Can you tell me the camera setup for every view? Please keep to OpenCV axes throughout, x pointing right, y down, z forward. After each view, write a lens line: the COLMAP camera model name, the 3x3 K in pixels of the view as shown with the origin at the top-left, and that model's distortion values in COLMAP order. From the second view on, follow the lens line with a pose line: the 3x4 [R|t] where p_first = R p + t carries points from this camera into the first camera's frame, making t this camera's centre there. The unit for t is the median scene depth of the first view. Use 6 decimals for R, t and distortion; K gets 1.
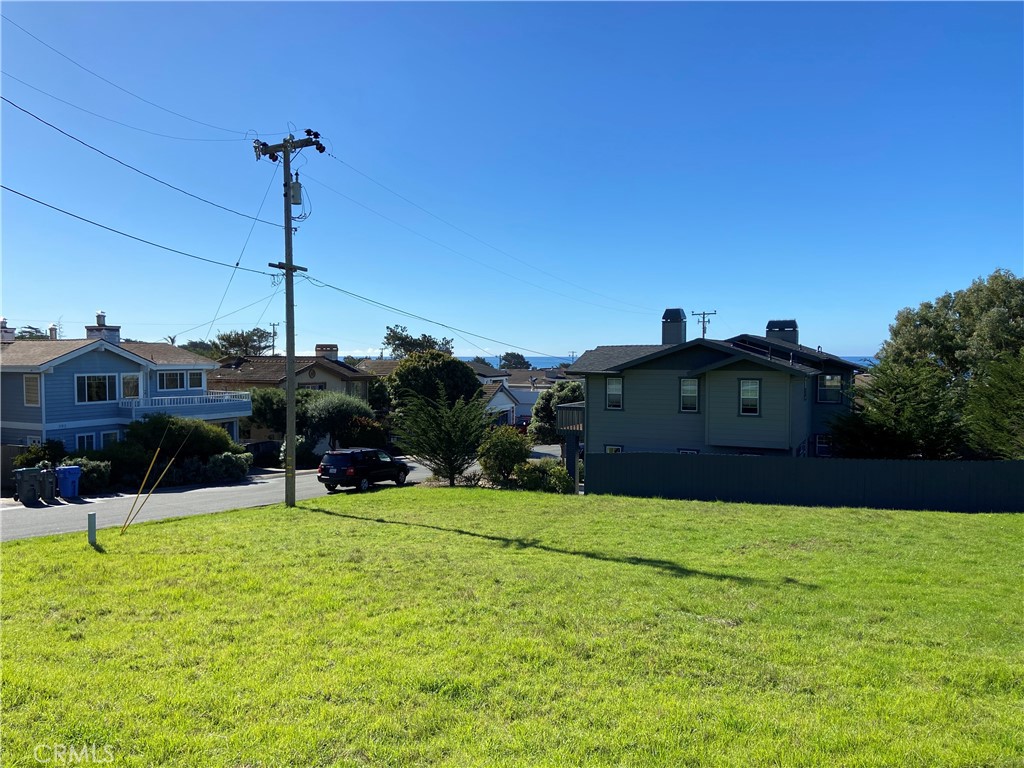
lens RADIAL K [[768.4, 0, 499.4], [0, 768.4, 381.4], [0, 0, 1]] dist [0.120043, -0.148605]
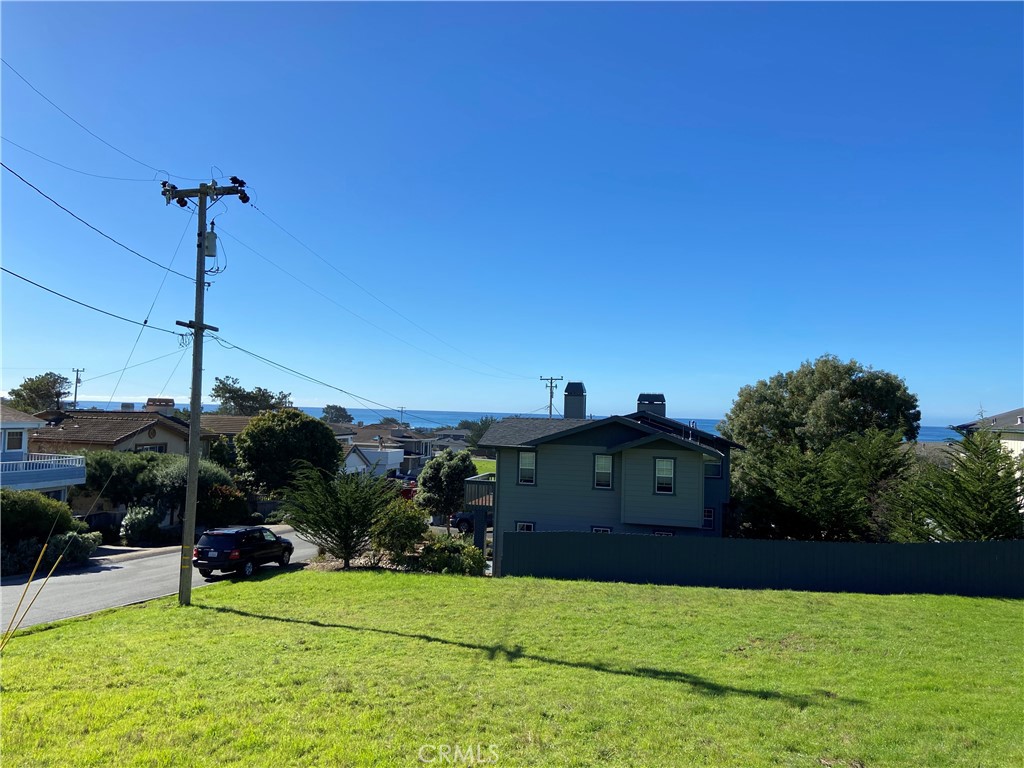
lens RADIAL K [[768.4, 0, 499.4], [0, 768.4, 381.4], [0, 0, 1]] dist [0.120043, -0.148605]
pose [[0.970611, 0.037365, 0.237734, -0.108097], [-0.021053, 0.997269, -0.070789, -0.021660], [-0.239730, 0.063704, 0.968747, 0.049631]]
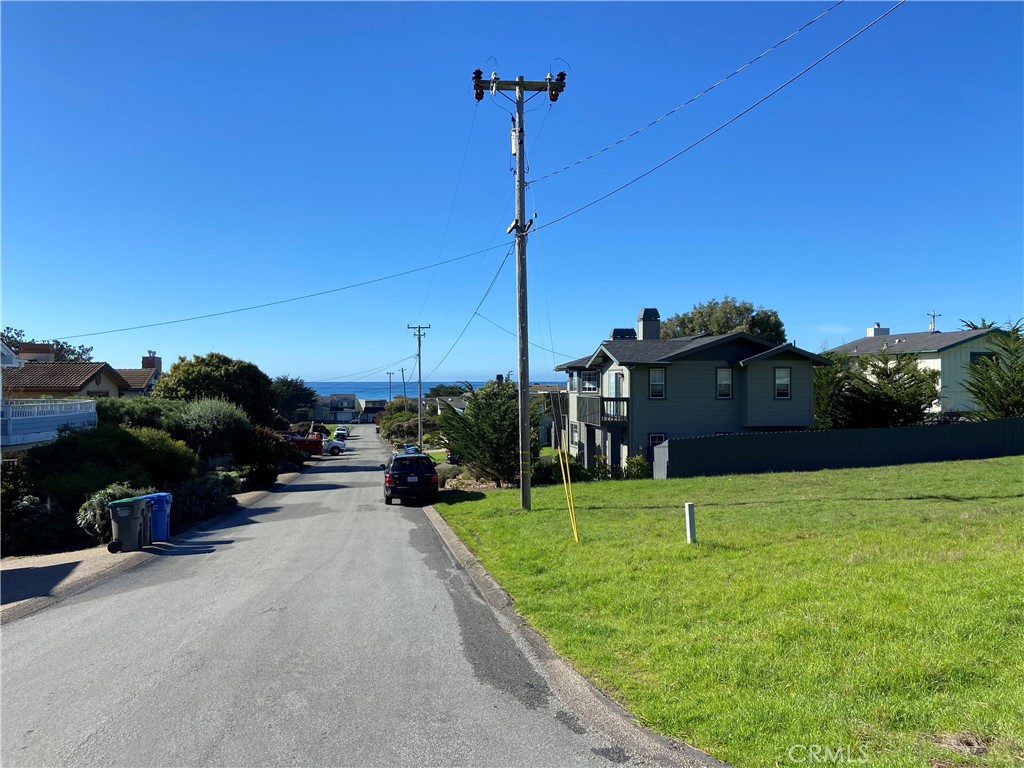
lens RADIAL K [[769.9, 0, 506.0], [0, 769.9, 377.8], [0, 0, 1]] dist [0.122906, -0.158528]
pose [[0.802384, 0.000403, 0.596808, -0.576603], [0.022008, 0.999300, -0.030263, 0.031191], [-0.596403, 0.037417, 0.801813, 0.246779]]
